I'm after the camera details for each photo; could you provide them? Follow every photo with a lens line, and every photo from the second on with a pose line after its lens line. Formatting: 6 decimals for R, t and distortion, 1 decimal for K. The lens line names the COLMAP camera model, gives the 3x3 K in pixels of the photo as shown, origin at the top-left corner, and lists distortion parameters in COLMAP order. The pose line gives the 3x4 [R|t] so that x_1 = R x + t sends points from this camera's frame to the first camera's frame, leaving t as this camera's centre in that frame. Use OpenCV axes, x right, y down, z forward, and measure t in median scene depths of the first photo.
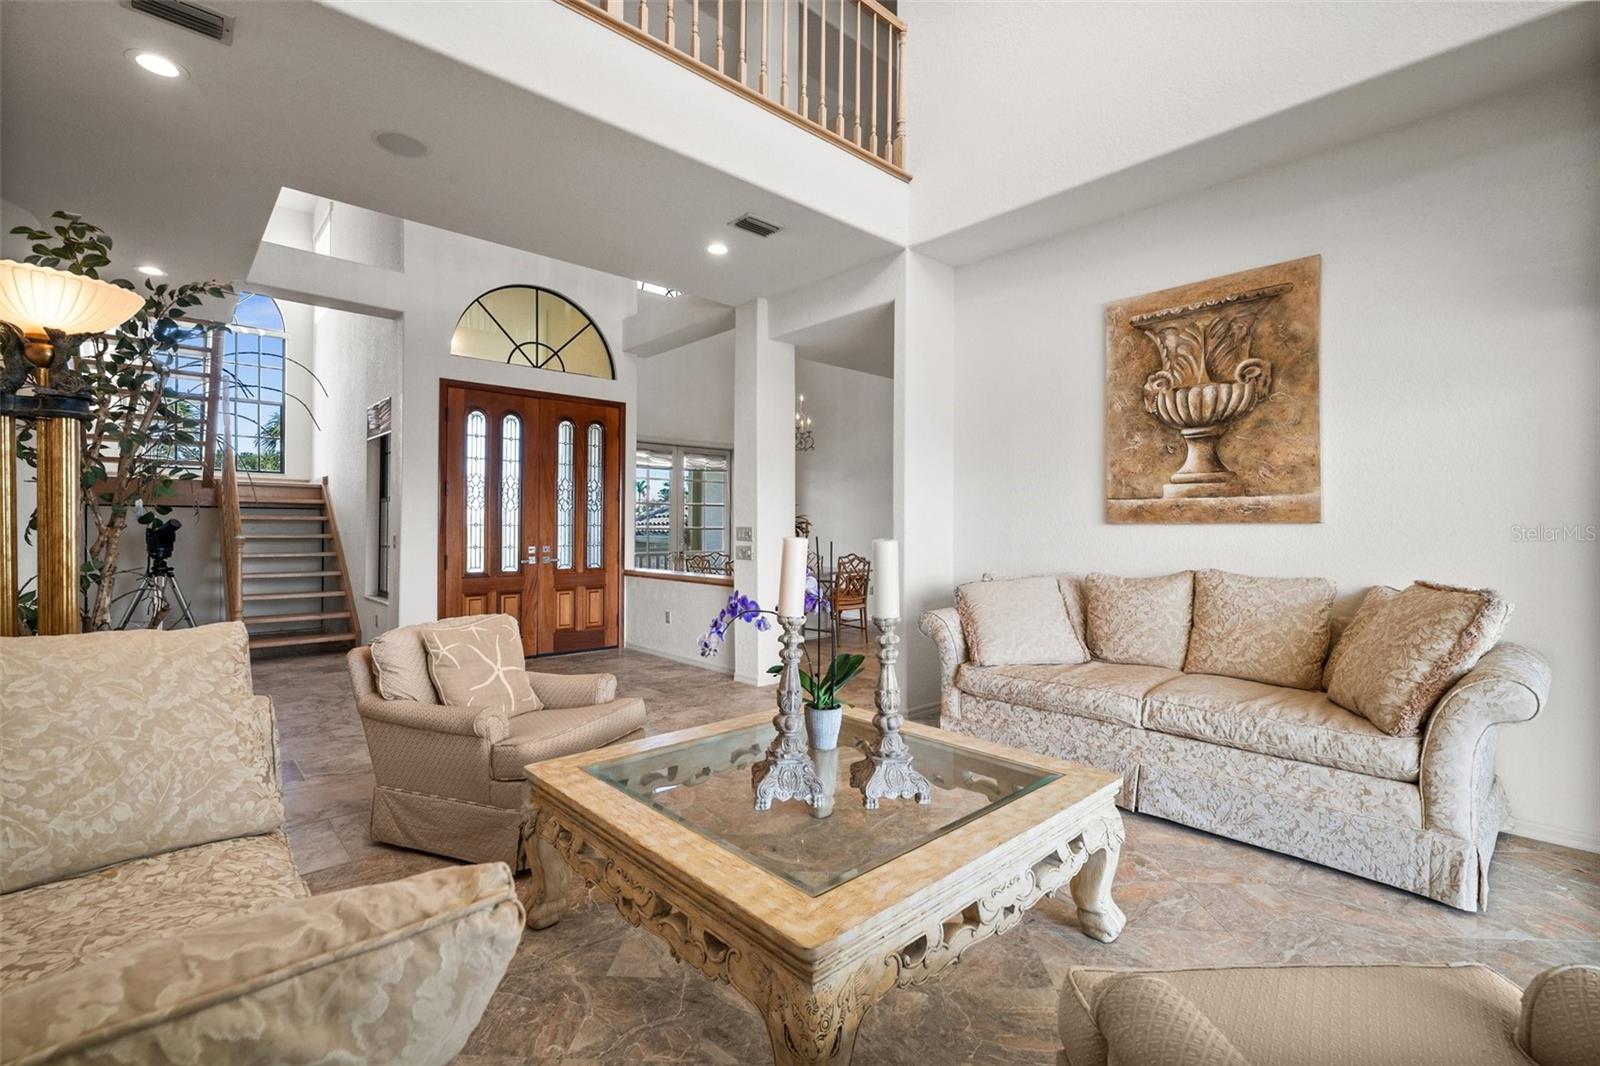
lens RADIAL K [[710.5, 0, 798.1], [0, 710.5, 529.0], [0, 0, 1]] dist [-0.001210, 0.000086]
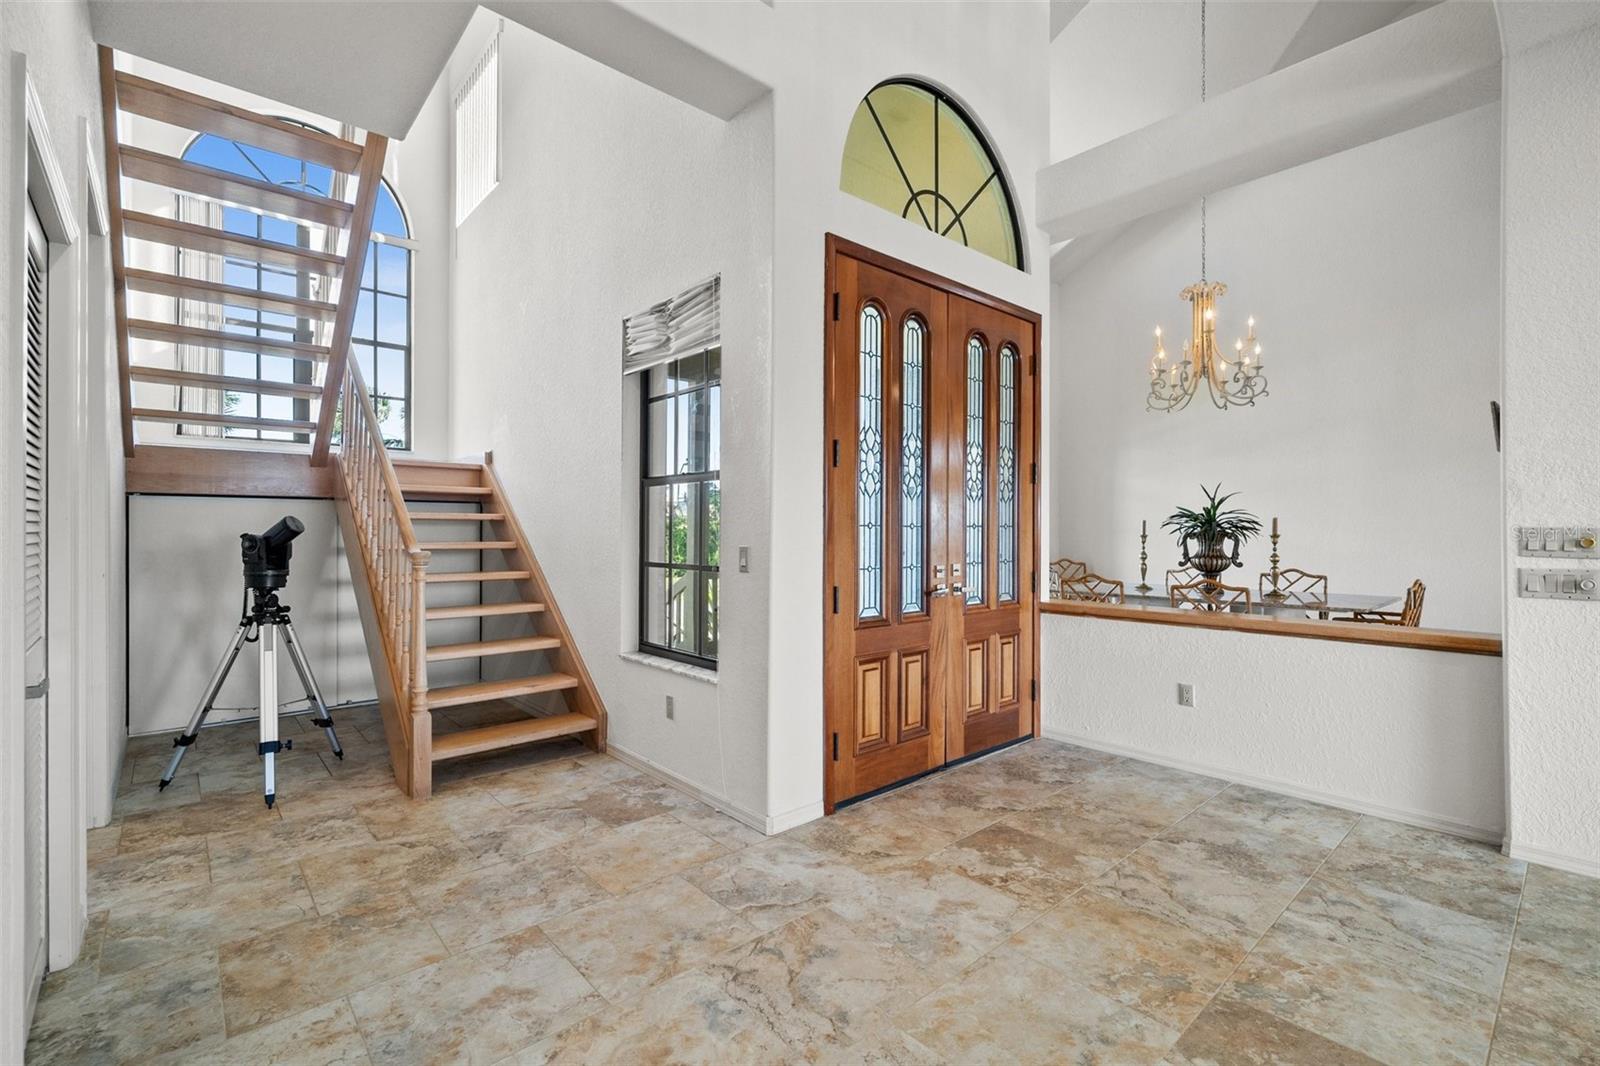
lens RADIAL K [[710.5, 0, 802.1], [0, 710.5, 534.1], [0, 0, 1]] dist [-0.001210, 0.000086]
pose [[0.999883, -0.003042, -0.014998, -0.464238], [0.003138, 0.999974, 0.006424, -0.003079], [0.014978, -0.006471, 0.999867, 0.449012]]
